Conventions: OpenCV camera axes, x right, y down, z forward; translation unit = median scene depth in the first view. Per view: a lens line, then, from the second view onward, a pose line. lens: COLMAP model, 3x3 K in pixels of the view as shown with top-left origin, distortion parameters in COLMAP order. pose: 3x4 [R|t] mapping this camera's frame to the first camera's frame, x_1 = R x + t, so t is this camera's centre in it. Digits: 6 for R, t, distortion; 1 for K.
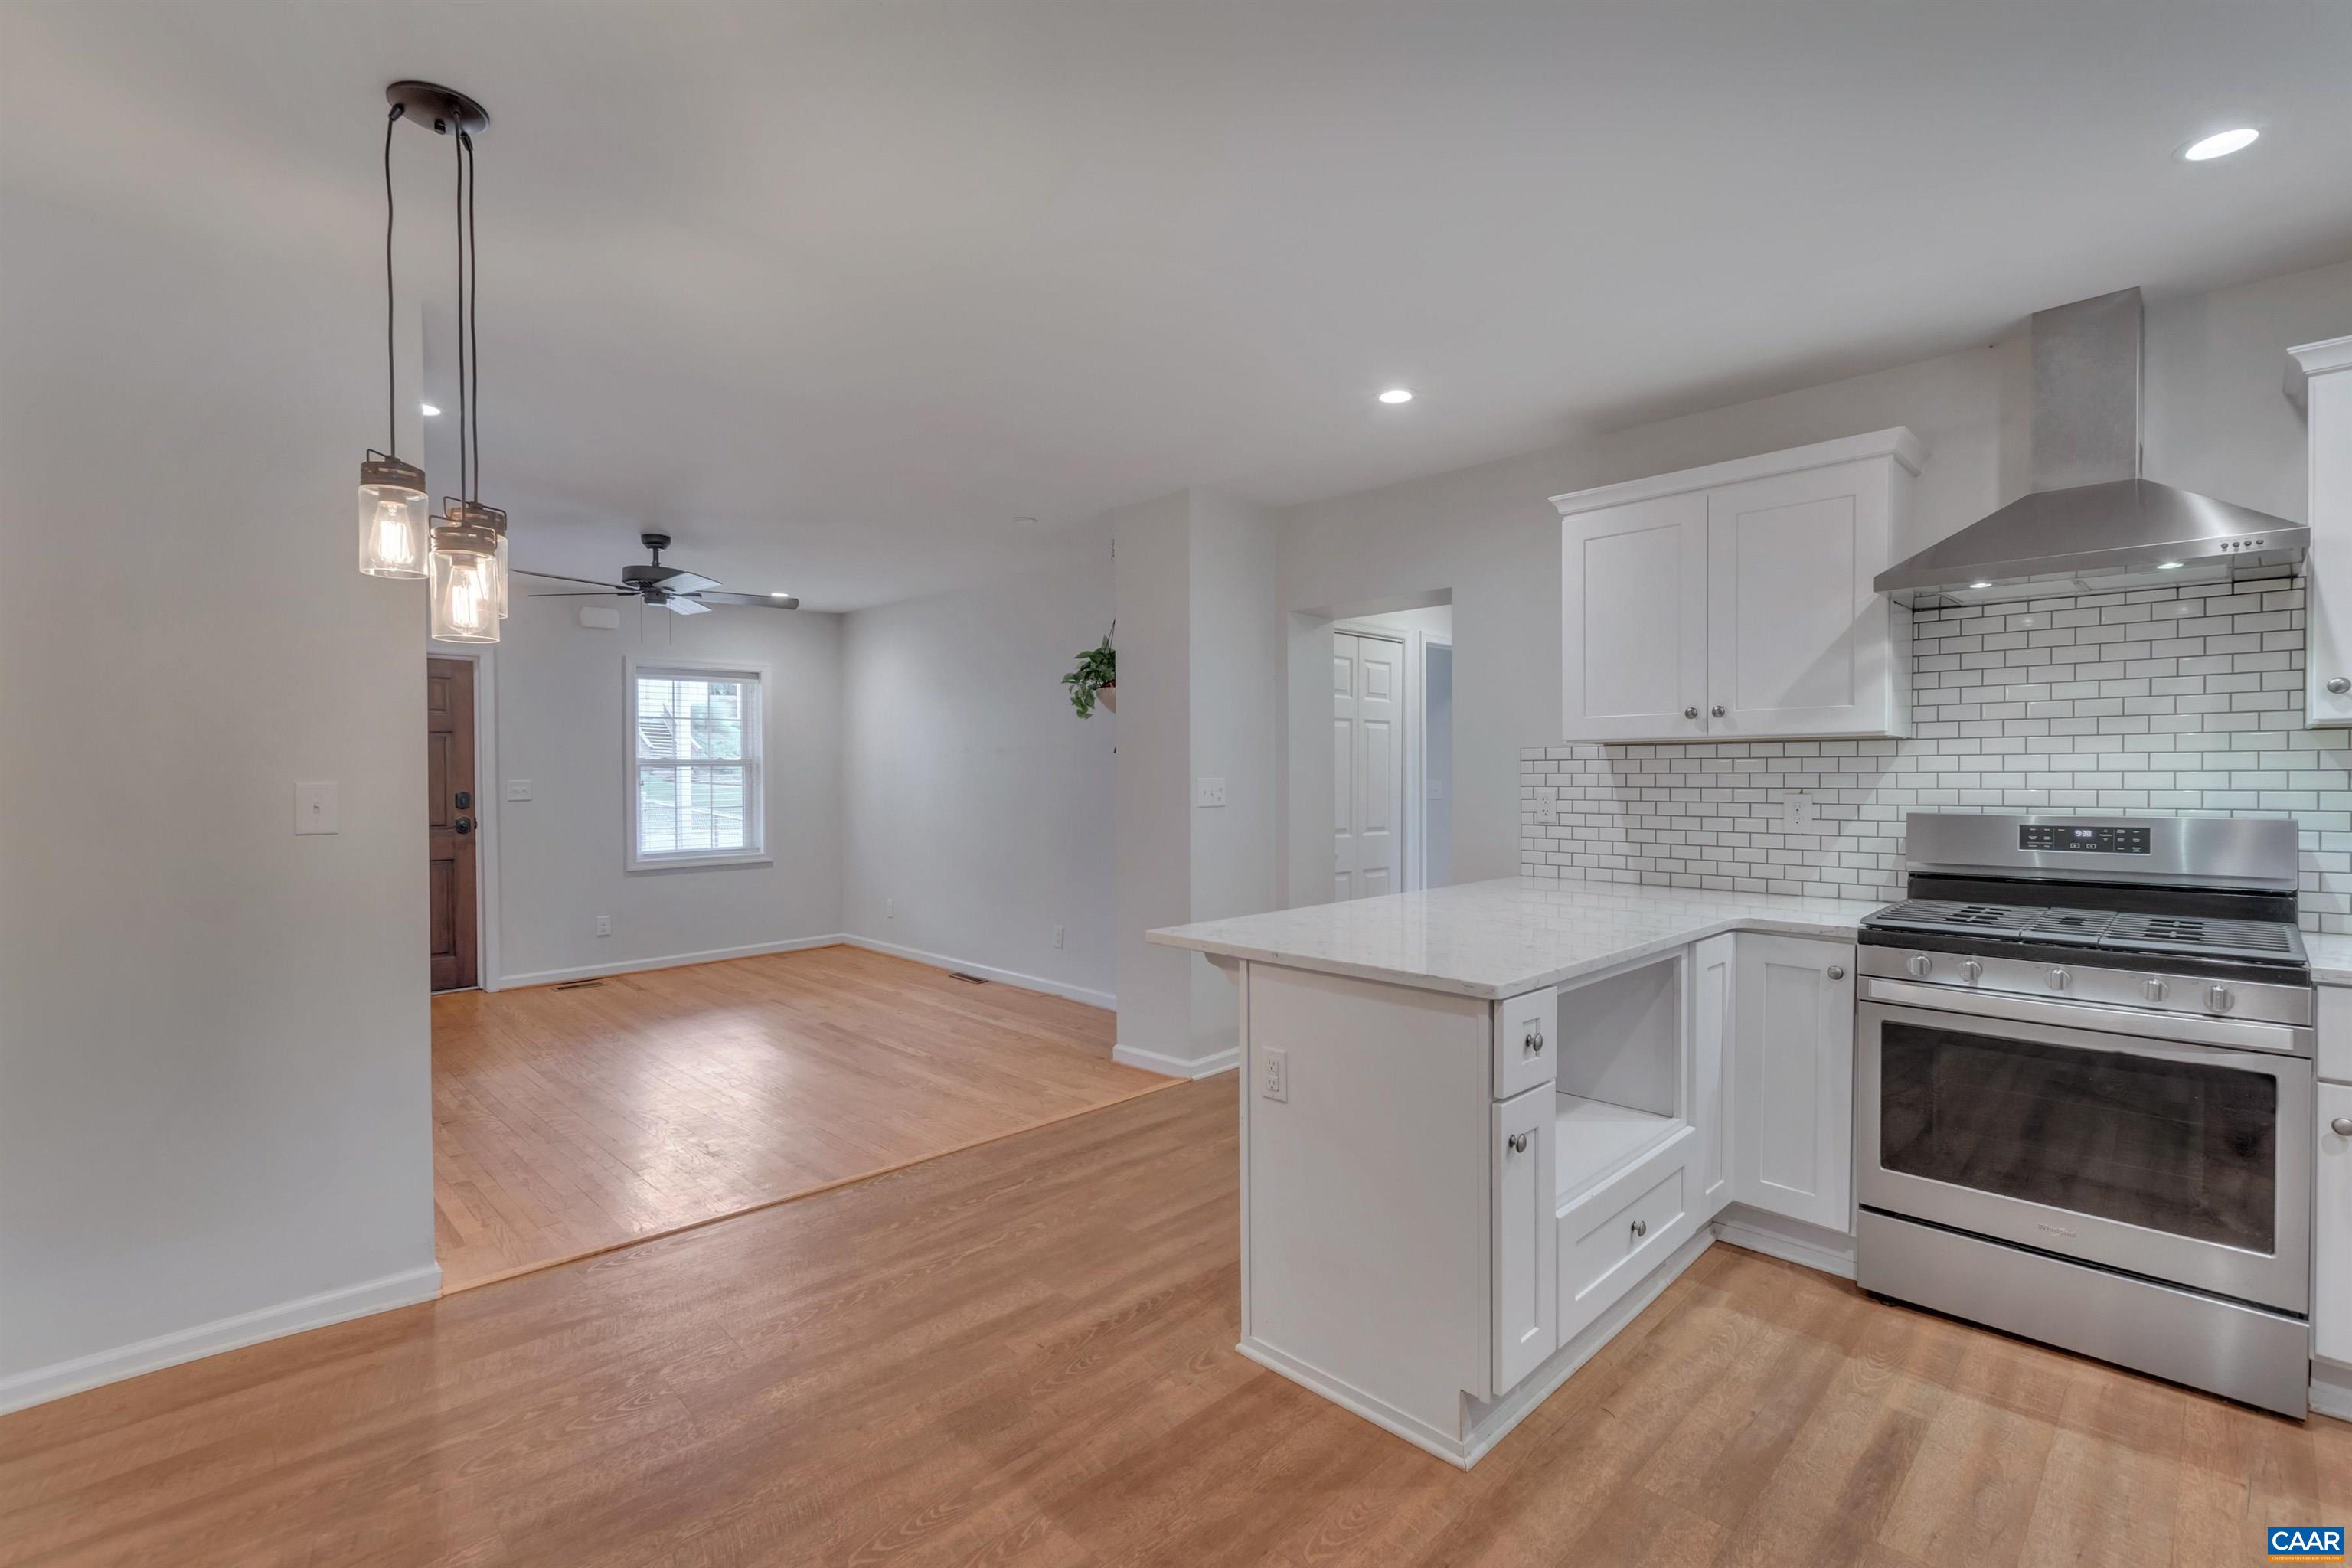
lens RADIAL K [[1044.6, 0, 1166.3], [0, 1044.6, 782.8], [0, 0, 1]] dist [0.004321, -0.002104]
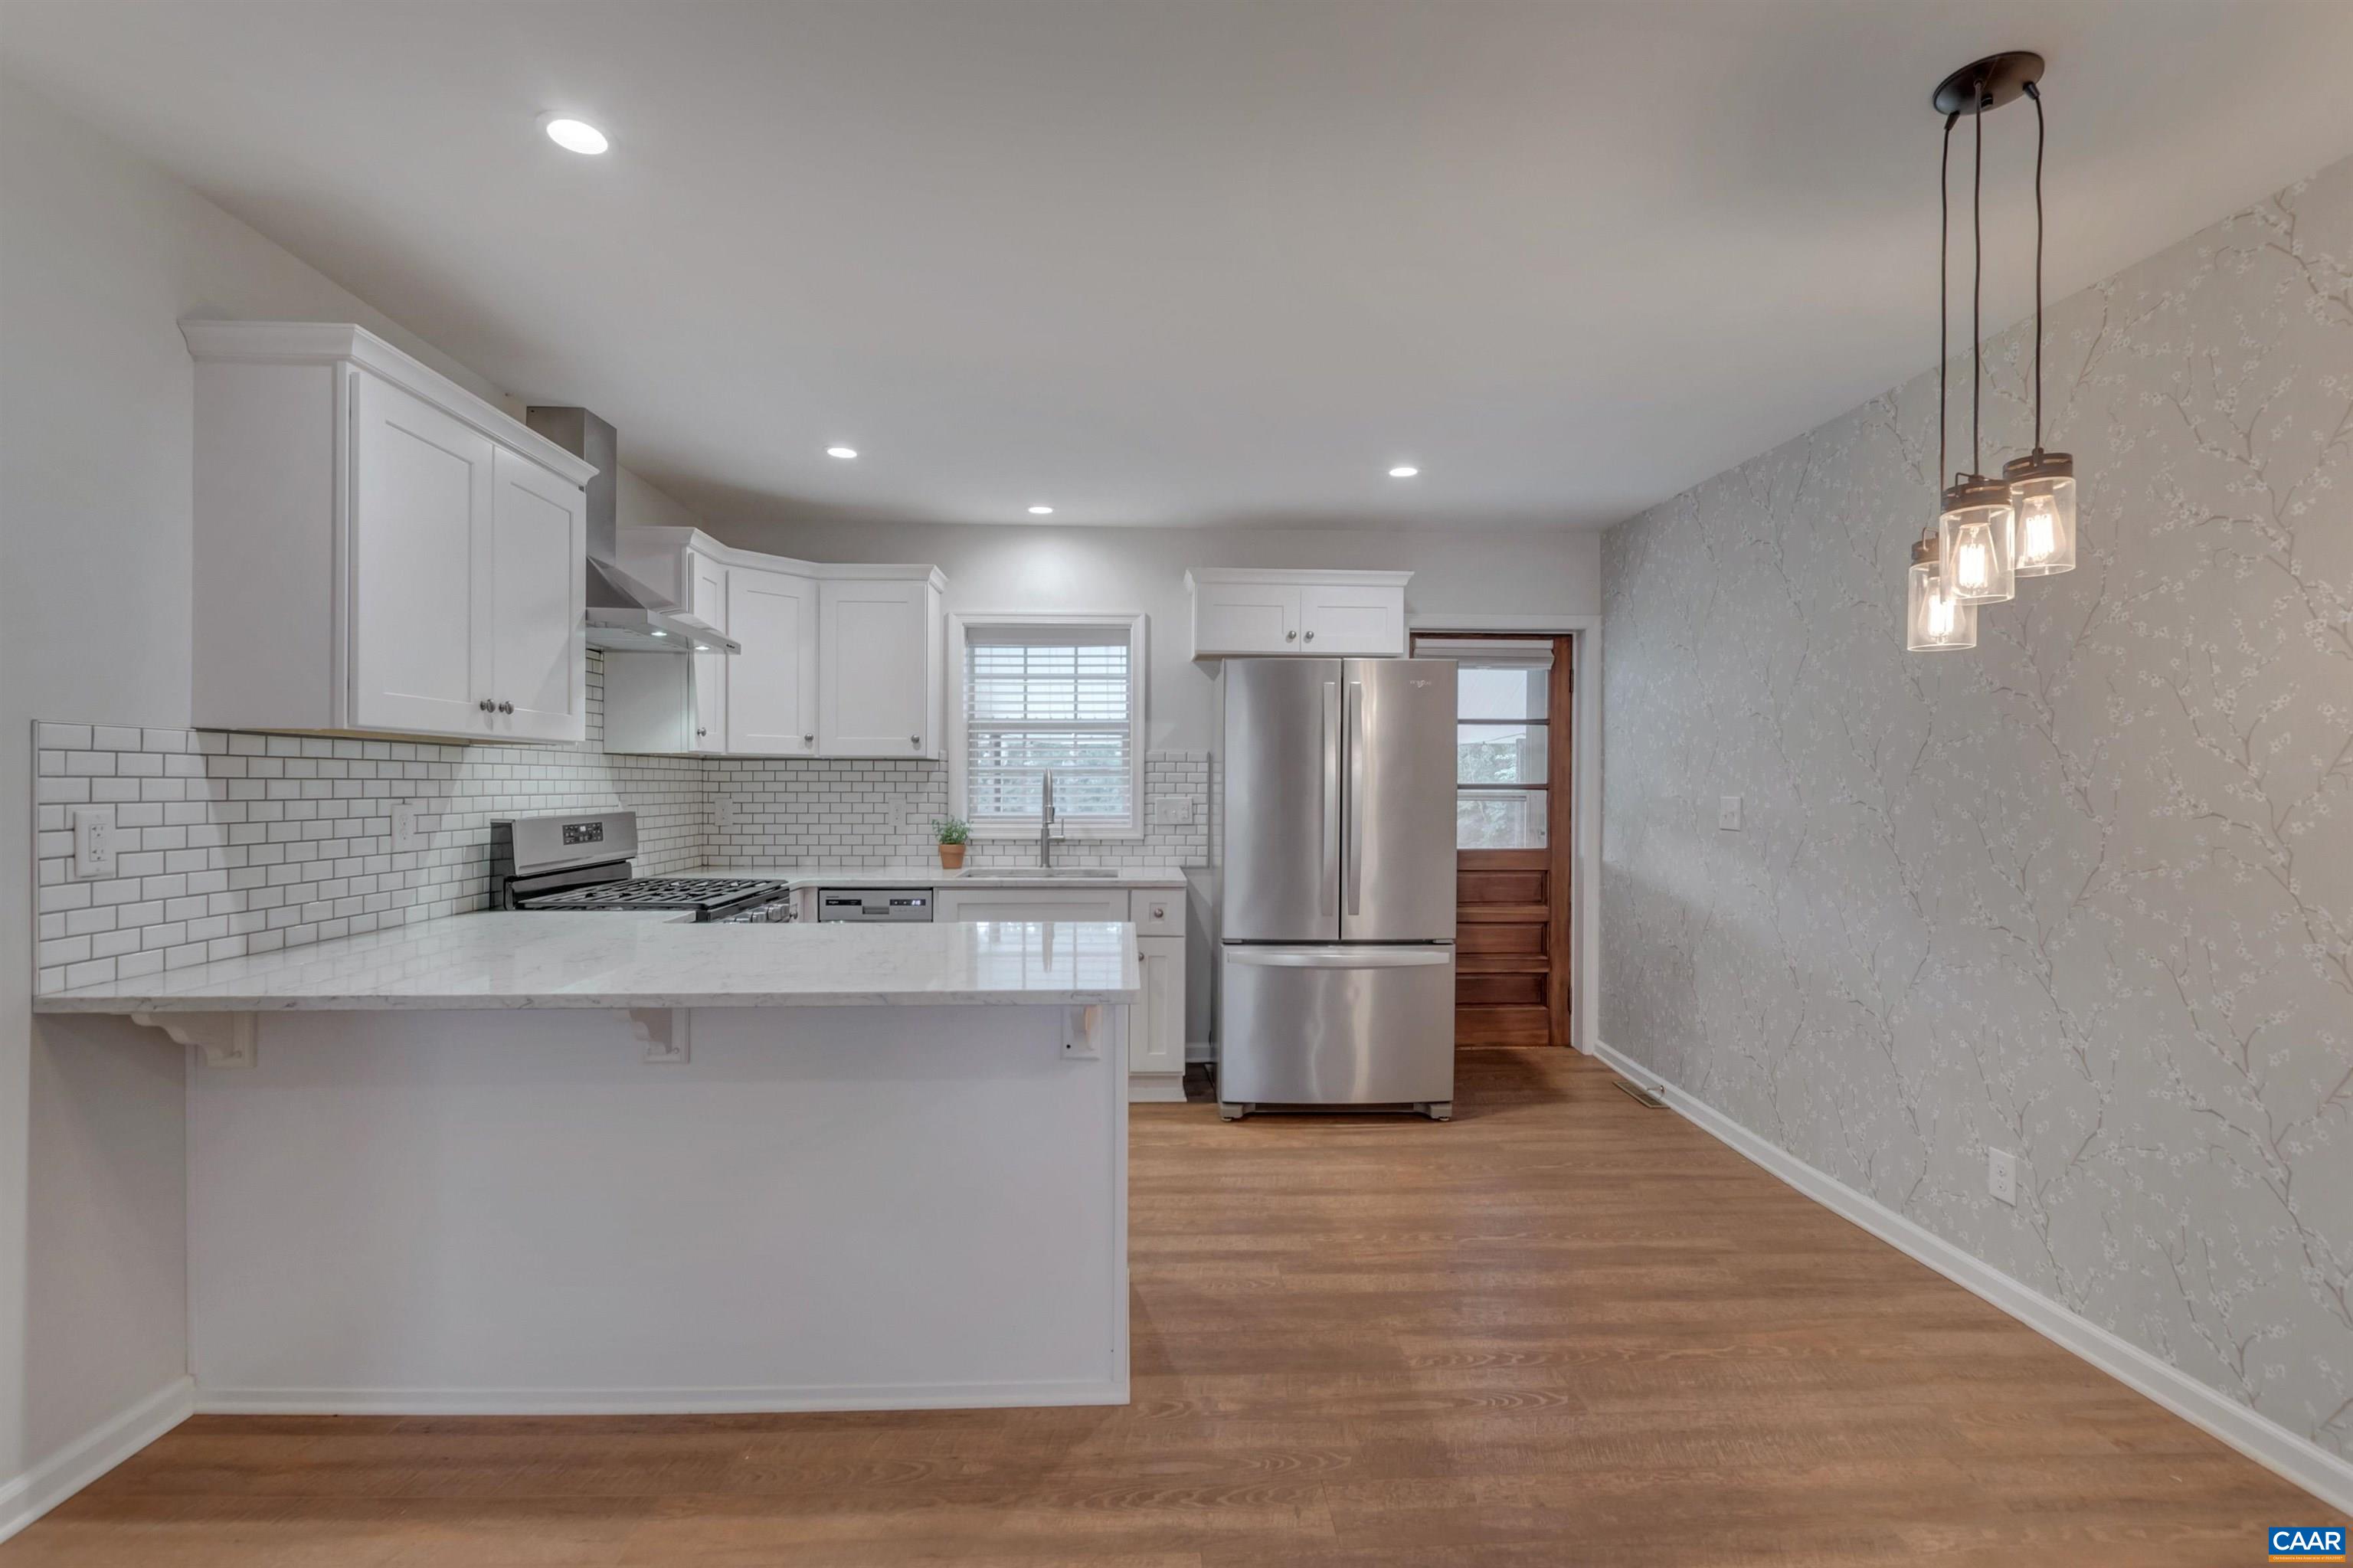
lens RADIAL K [[1045.1, 0, 1177.4], [0, 1045.1, 782.5], [0, 0, 1]] dist [0.004321, -0.002104]
pose [[-0.754327, 0.000373, 0.656499, -0.455606], [0.002620, 0.999994, 0.002443, -0.007984], [-0.656494, 0.003562, -0.754323, 1.322477]]
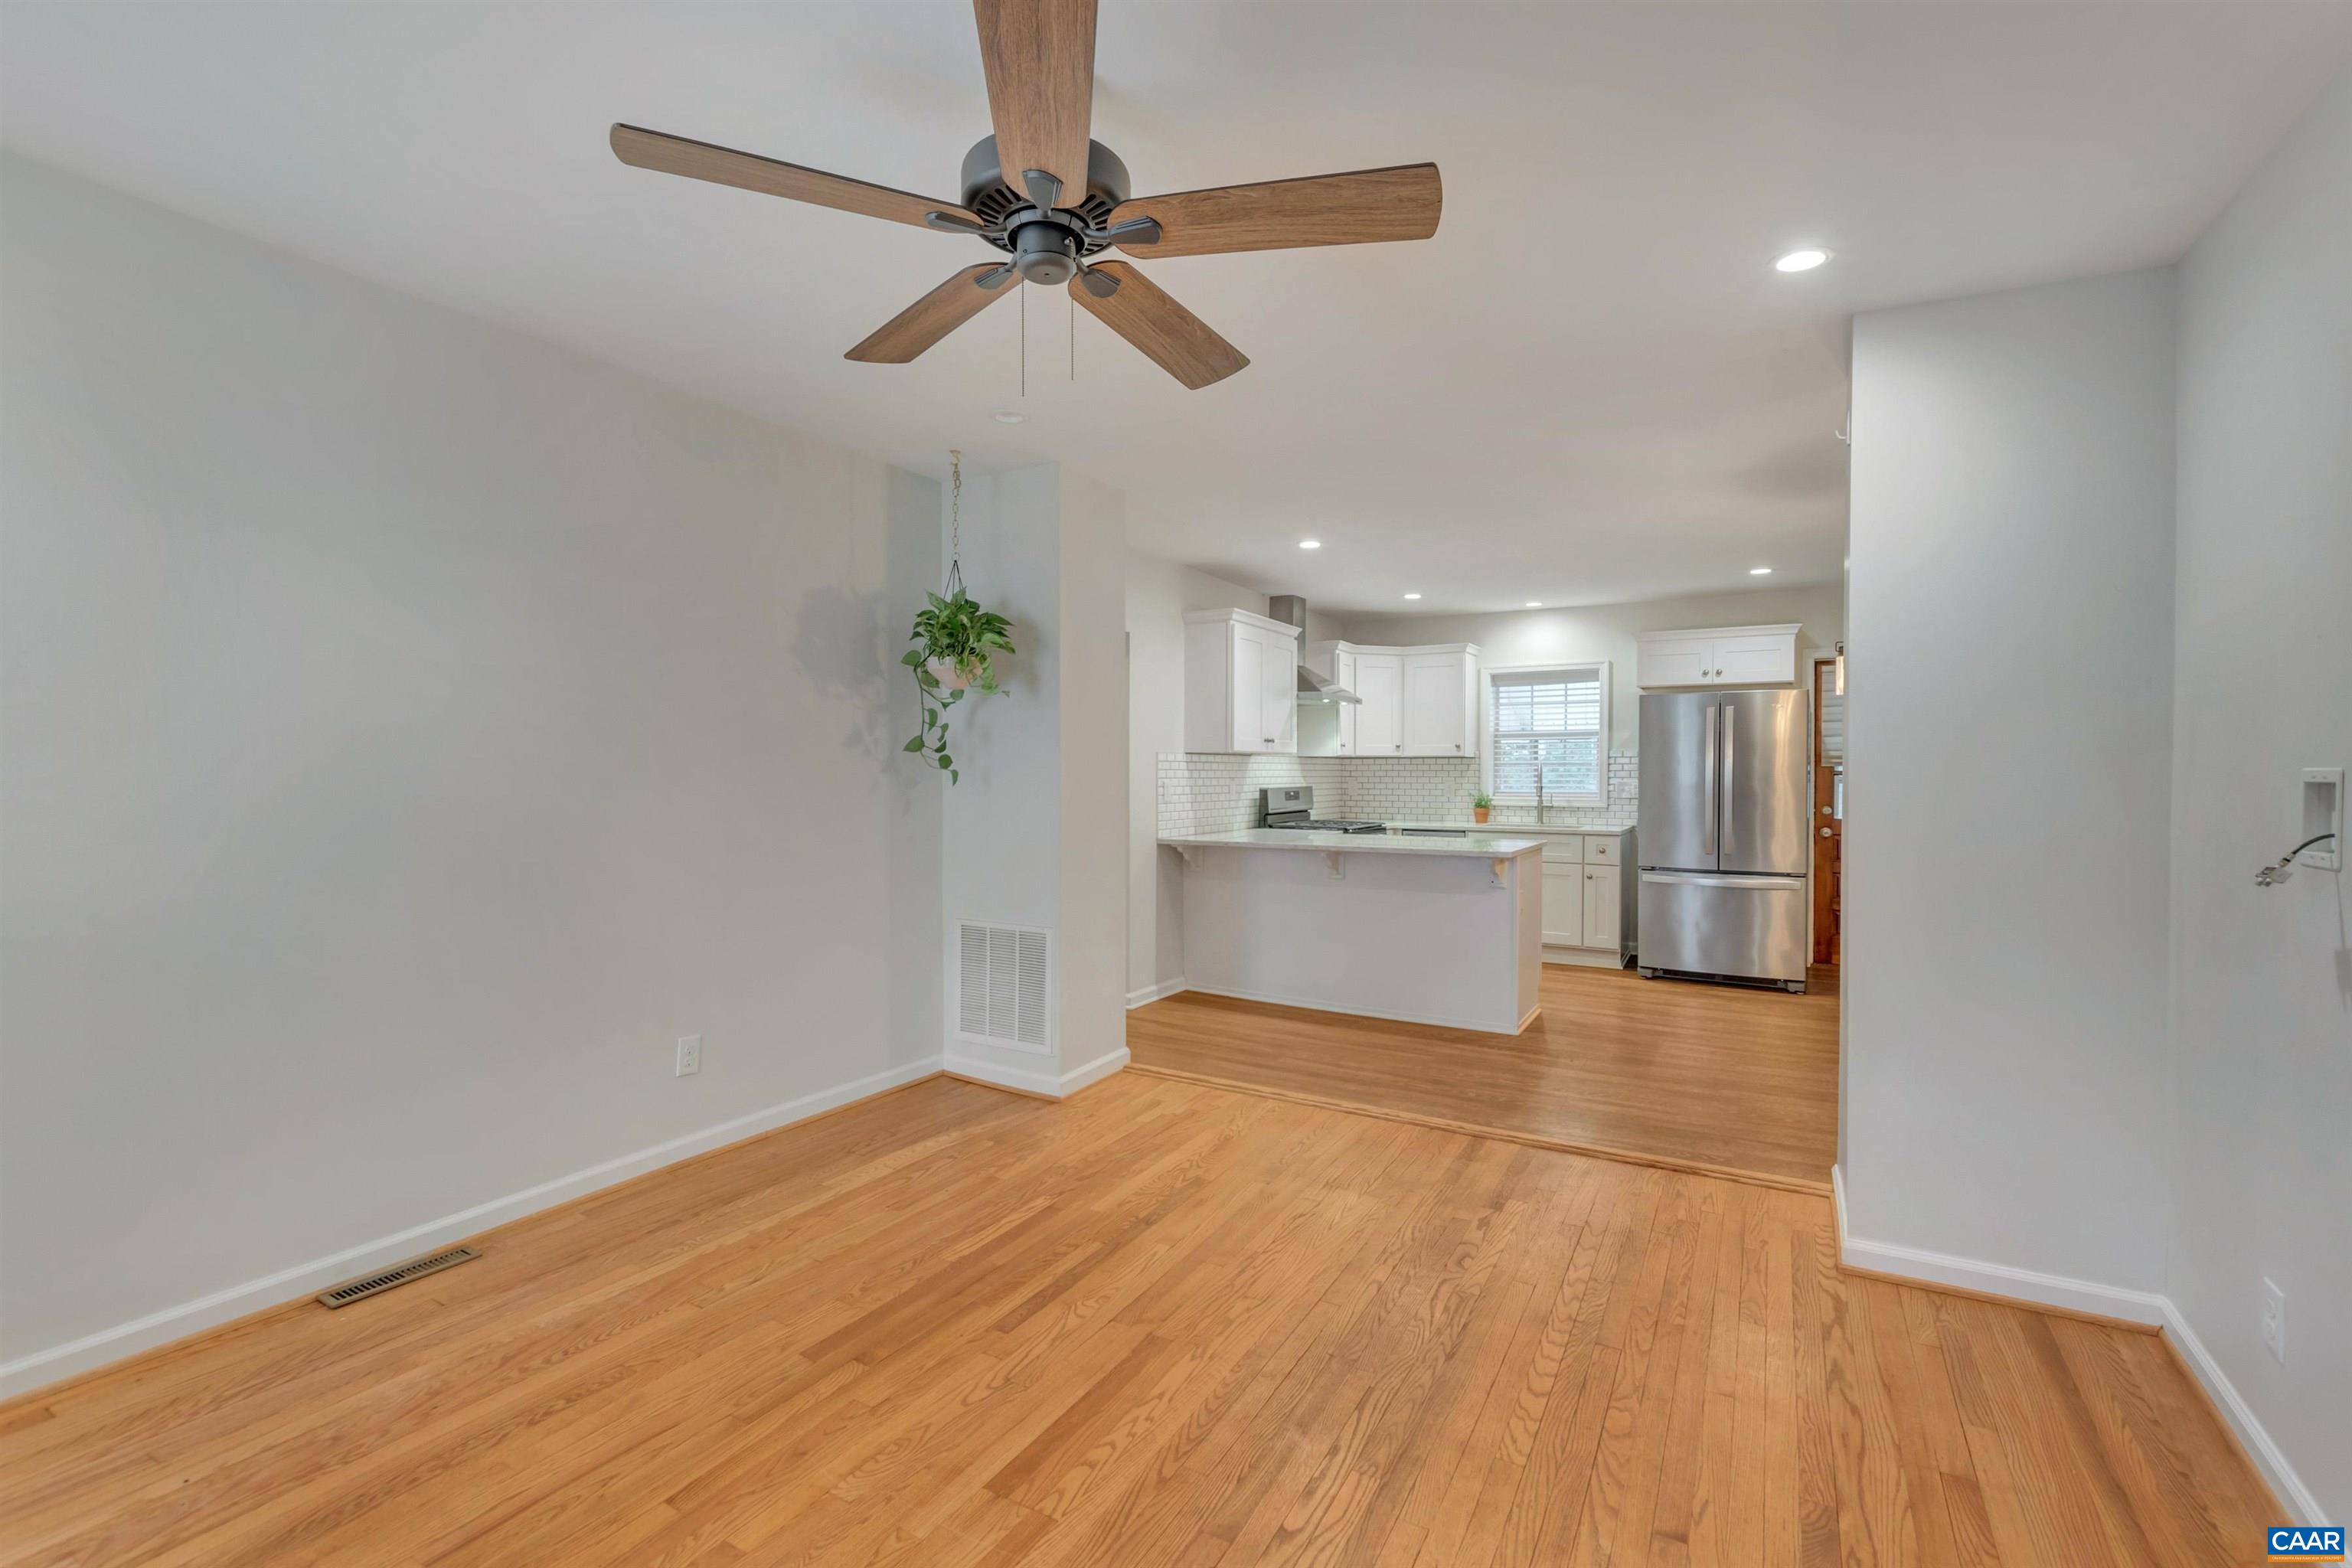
lens RADIAL K [[1044.6, 0, 1181.4], [0, 1044.6, 785.3], [0, 0, 1]] dist [0.004321, -0.002104]
pose [[-0.285168, -0.009932, 0.958426, -1.433460], [0.006272, 0.999906, 0.012229, -0.006056], [-0.958457, 0.009499, -0.285079, 1.810487]]
